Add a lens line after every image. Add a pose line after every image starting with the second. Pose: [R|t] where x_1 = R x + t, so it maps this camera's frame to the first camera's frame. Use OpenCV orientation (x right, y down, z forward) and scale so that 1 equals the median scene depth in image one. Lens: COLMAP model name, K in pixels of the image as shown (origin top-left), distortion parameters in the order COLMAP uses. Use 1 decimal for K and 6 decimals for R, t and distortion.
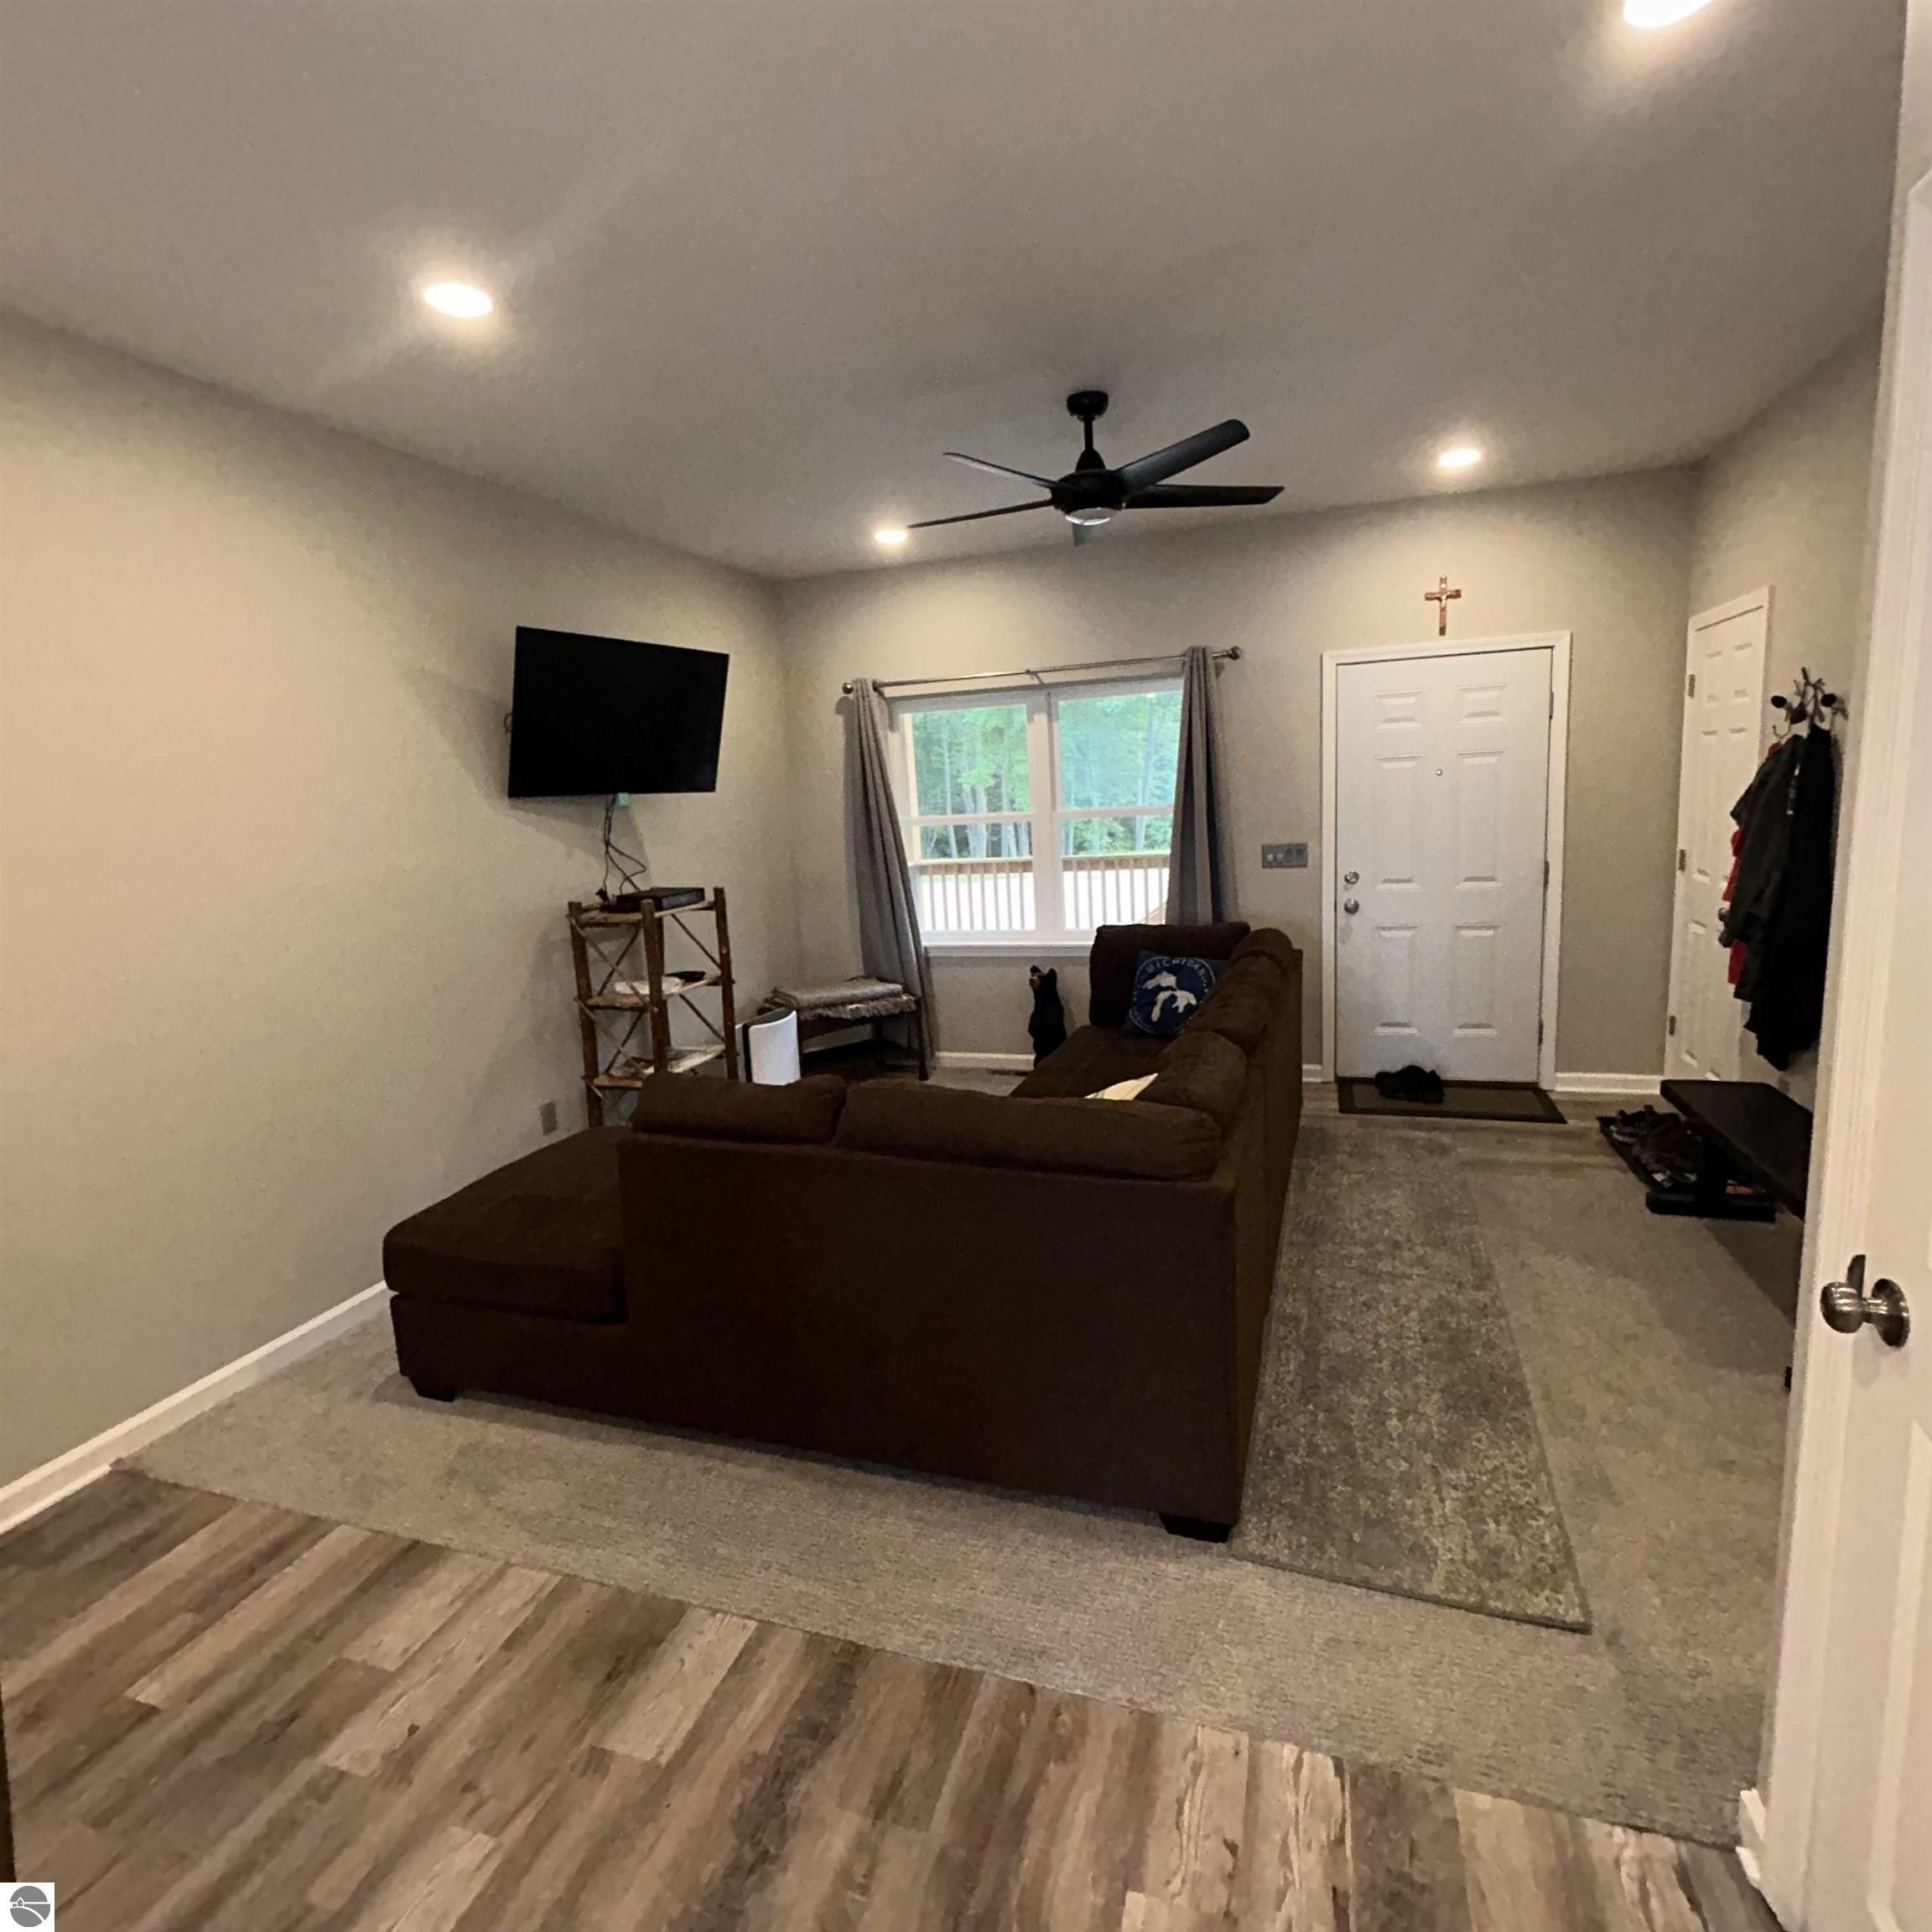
lens RADIAL K [[1044.1, 0, 966.1], [0, 1044.1, 956.1], [0, 0, 1]] dist [-0.004486, 0.004341]
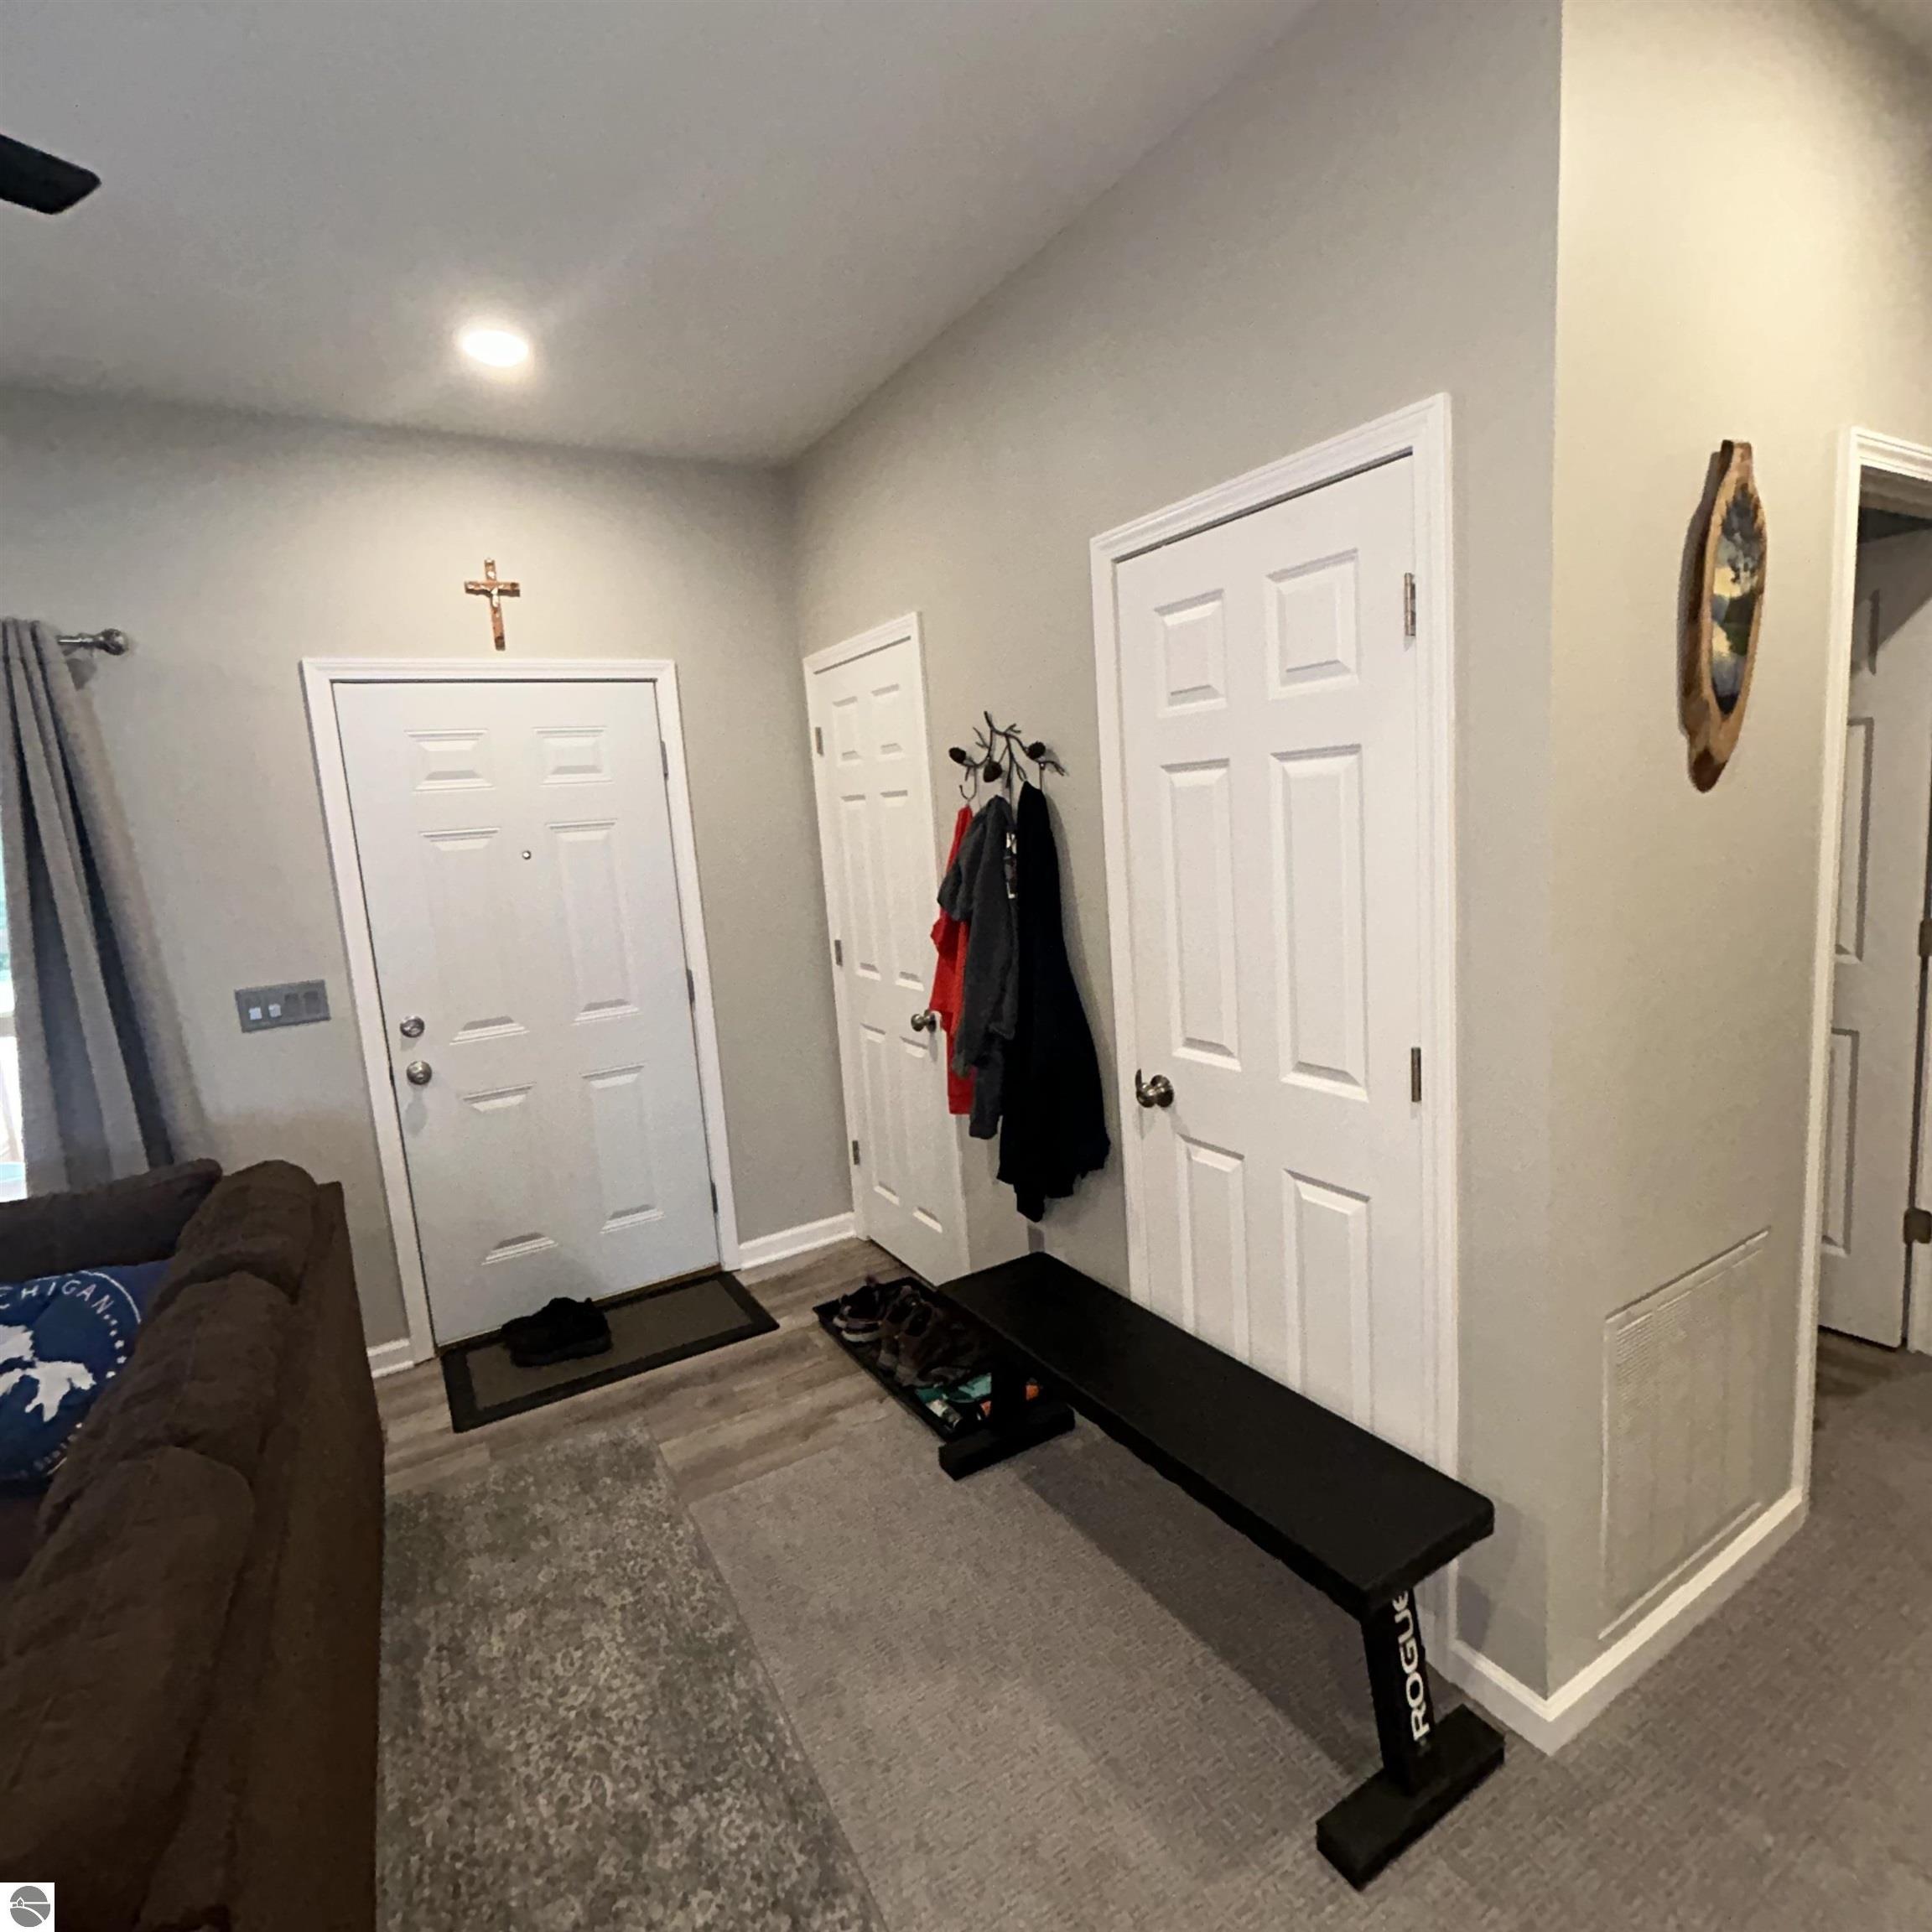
lens RADIAL K [[1044.1, 0, 969.7], [0, 1044.1, 955.8], [0, 0, 1]] dist [-0.004486, 0.004341]
pose [[0.653696, -0.103078, 0.749704, 0.146688], [0.156669, 0.987651, -0.000813, -0.075053], [-0.740362, 0.117987, 0.661773, 0.396419]]
